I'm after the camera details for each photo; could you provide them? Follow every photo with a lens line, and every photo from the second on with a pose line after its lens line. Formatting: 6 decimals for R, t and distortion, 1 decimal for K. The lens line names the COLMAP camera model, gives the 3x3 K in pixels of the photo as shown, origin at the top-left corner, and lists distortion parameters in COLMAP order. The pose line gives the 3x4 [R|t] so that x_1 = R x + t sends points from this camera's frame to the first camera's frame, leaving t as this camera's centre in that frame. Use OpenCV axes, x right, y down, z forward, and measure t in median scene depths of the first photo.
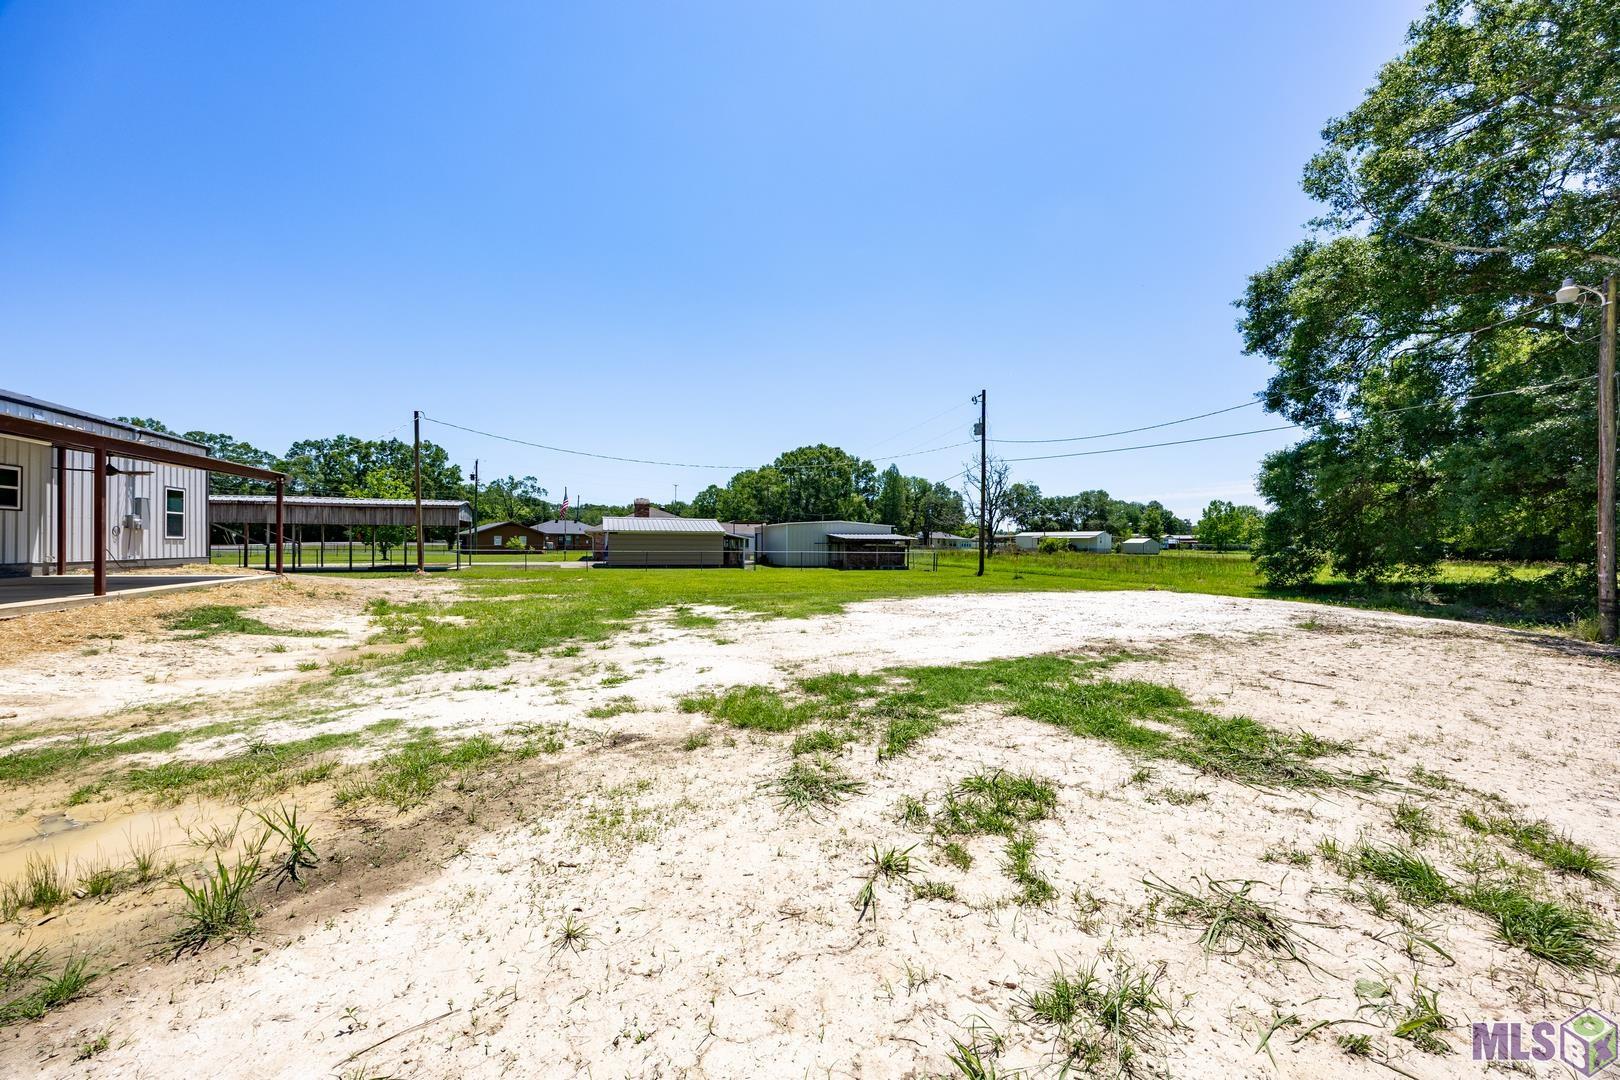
lens RADIAL K [[631.2, 0, 790.3], [0, 631.2, 537.7], [0, 0, 1]] dist [-0.000025, 0.000074]
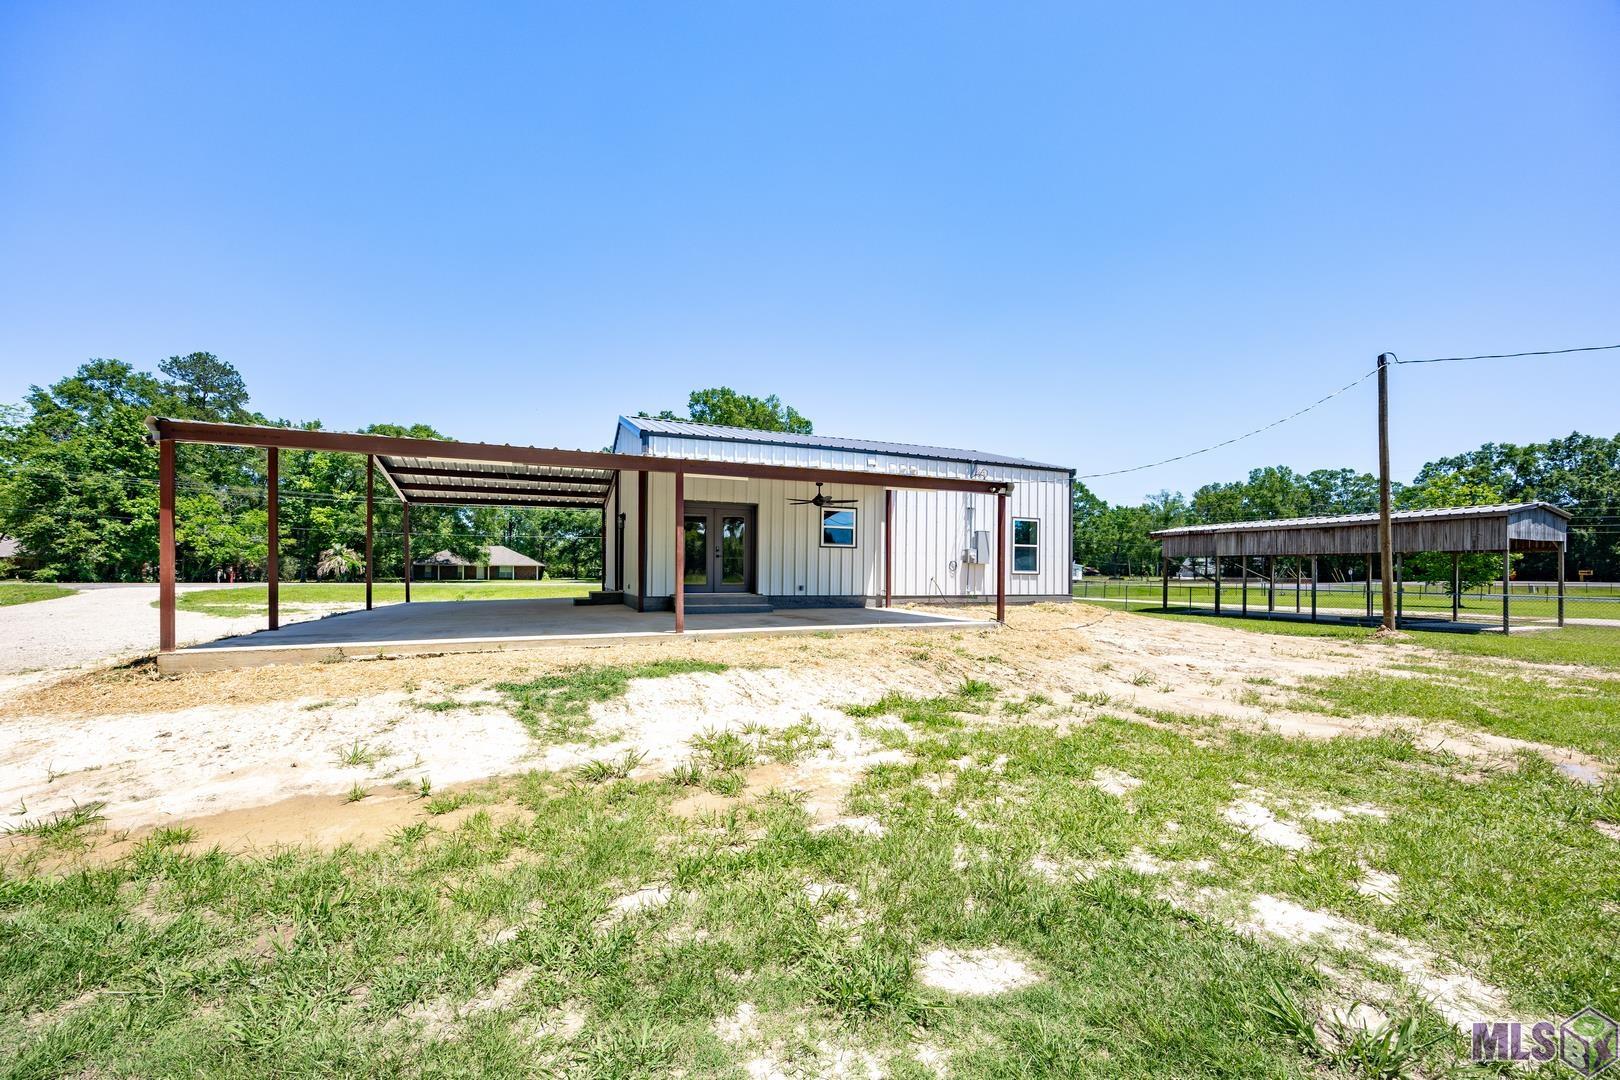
lens RADIAL K [[631.2, 0, 790.3], [0, 631.2, 537.7], [0, 0, 1]] dist [-0.000025, 0.000074]
pose [[0.084364, -0.059134, -0.994679, -0.057253], [-0.000508, 0.998235, -0.059389, 0.002585], [0.996435, 0.005516, 0.084185, 0.372686]]
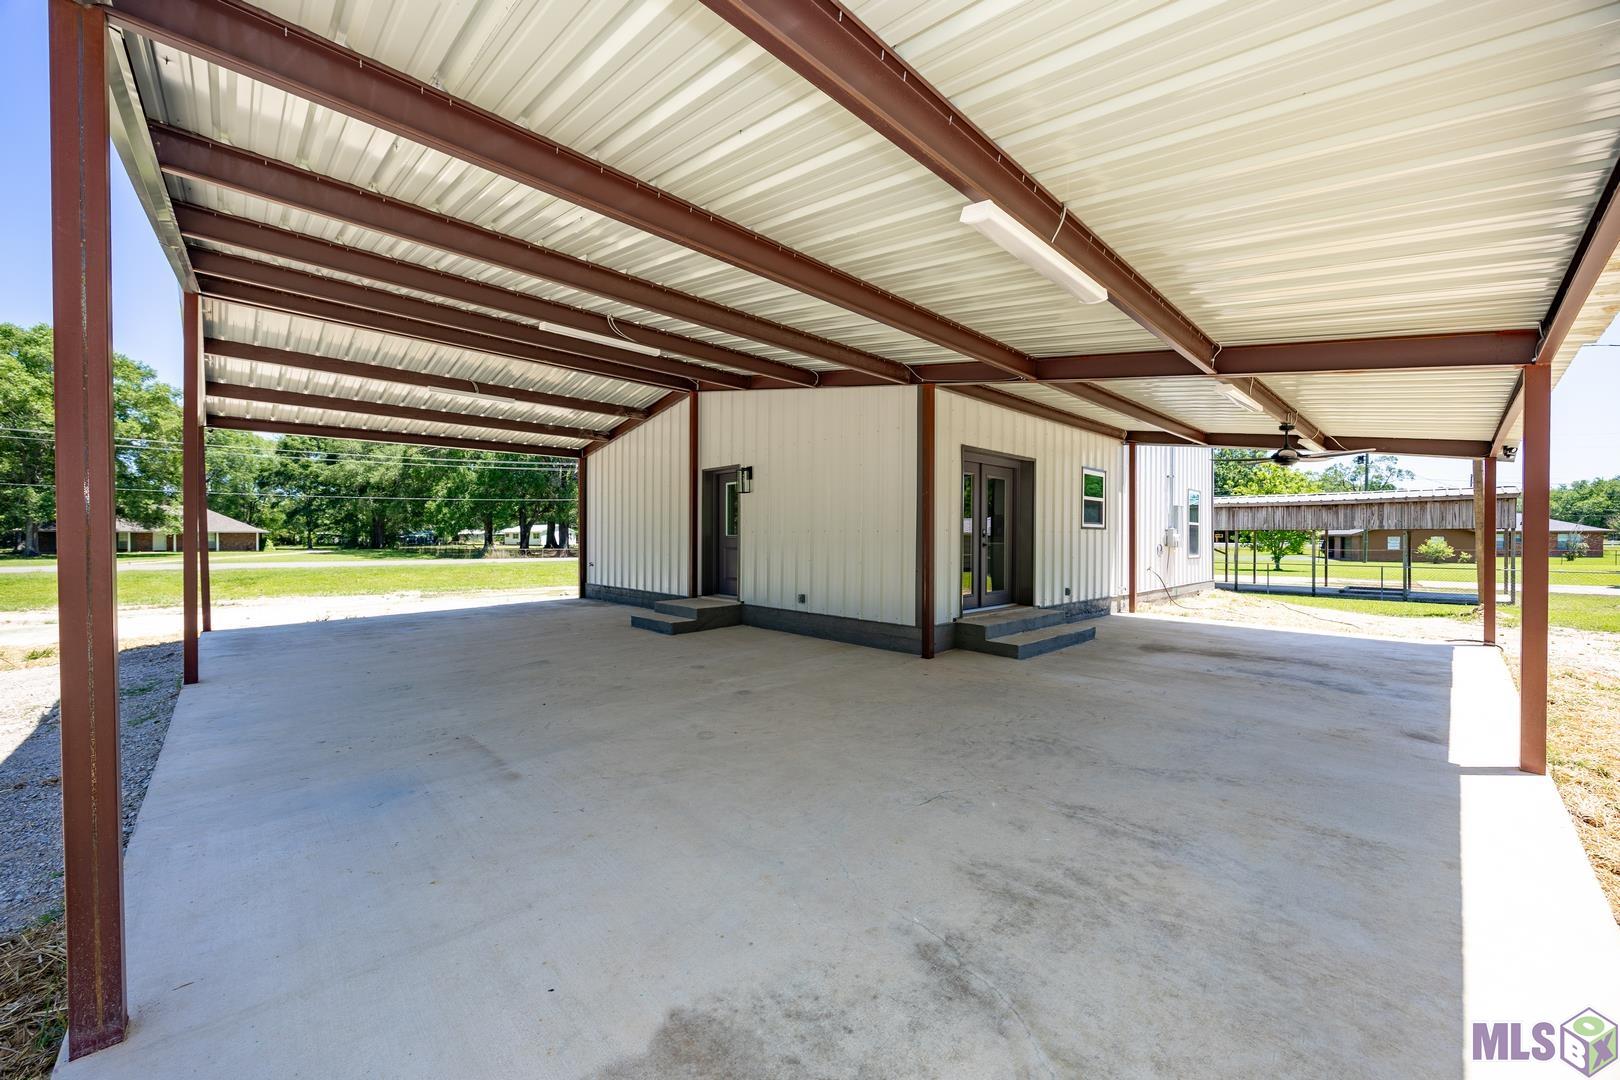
lens RADIAL K [[610.5, 0, 795.7], [0, 610.5, 543.5], [0, 0, 1]] dist [-0.000730, -0.000016]
pose [[0.445073, 0.007077, -0.895466, -0.338489], [0.005959, 0.999923, 0.010865, -0.016625], [0.895474, -0.010171, 0.444997, 0.155177]]
